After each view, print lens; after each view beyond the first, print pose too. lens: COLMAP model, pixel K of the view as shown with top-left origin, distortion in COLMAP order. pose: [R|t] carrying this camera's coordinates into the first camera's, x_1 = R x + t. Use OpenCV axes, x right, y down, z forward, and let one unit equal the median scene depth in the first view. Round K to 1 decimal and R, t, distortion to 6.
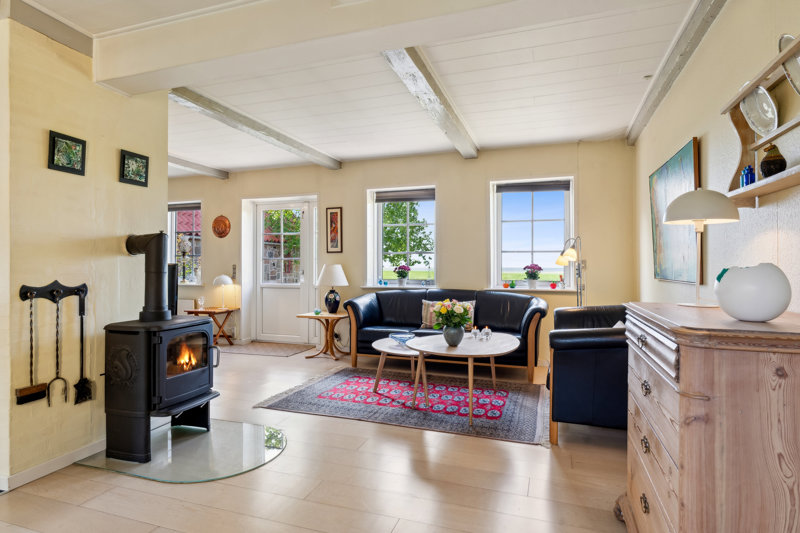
lens RADIAL K [[430.9, 0, 394.8], [0, 430.9, 262.9], [0, 0, 1]] dist [-0.048663, -0.000778]
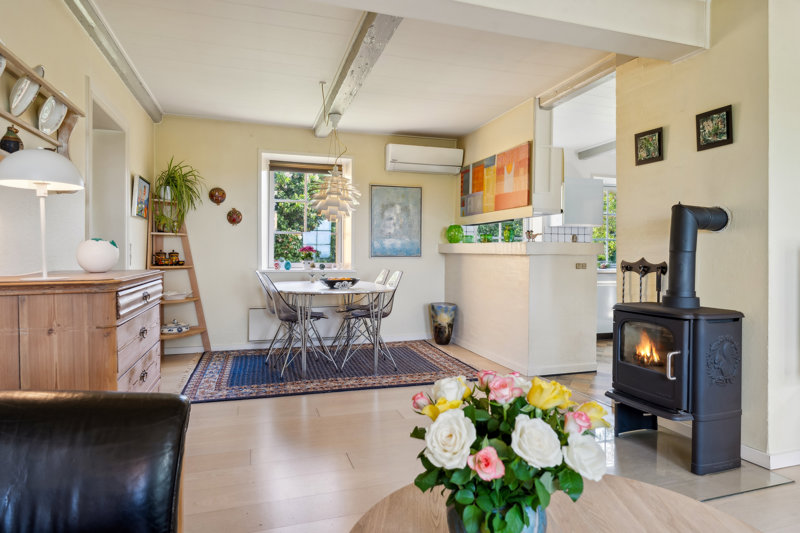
lens RADIAL K [[470.7, 0, 398.5], [0, 470.7, 259.1], [0, 0, 1]] dist [-0.007174, 0.005038]
pose [[-0.790175, -0.001912, -0.612879, 0.515110], [-0.003140, 0.999995, 0.000928, 0.043995], [0.612874, 0.002657, -0.790176, 1.524633]]
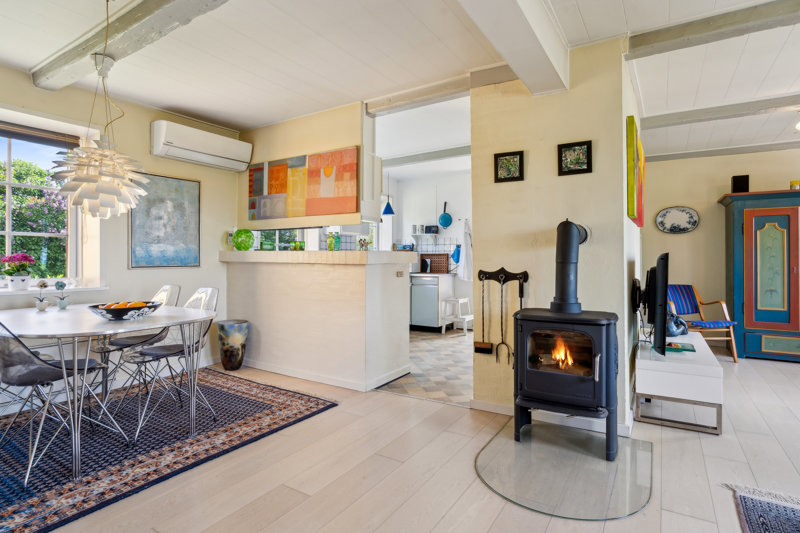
lens RADIAL K [[418.9, 0, 403.3], [0, 418.9, 258.3], [0, 0, 1]] dist [-0.002414, -0.000506]
pose [[-0.204473, -0.004418, -0.978862, 0.489902], [0.008327, 0.999946, -0.006253, 0.018340], [0.978837, -0.009430, -0.204426, 0.902836]]
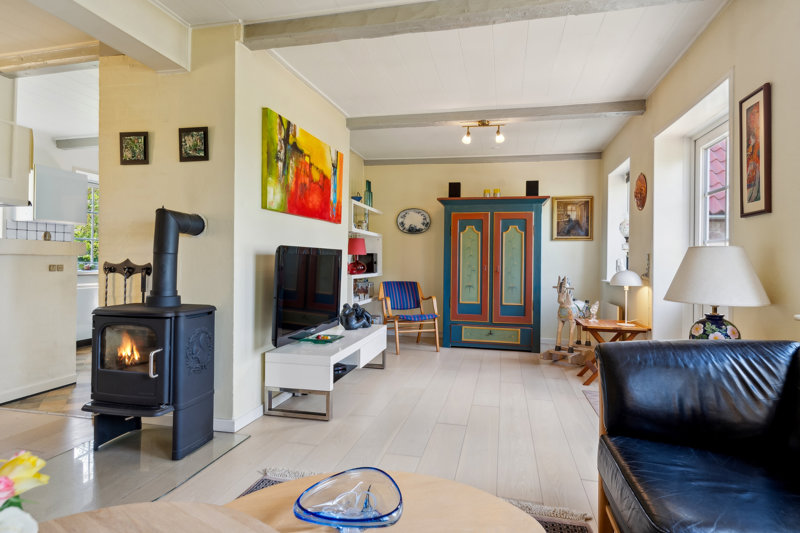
lens RADIAL K [[435.9, 0, 400.7], [0, 435.9, 259.2], [0, 0, 1]] dist [-0.002743, 0.002107]
pose [[0.116361, -0.004764, -0.993196, 0.459994], [-0.005181, 0.999972, -0.005404, 0.042933], [0.993194, 0.005774, 0.116333, 1.517186]]
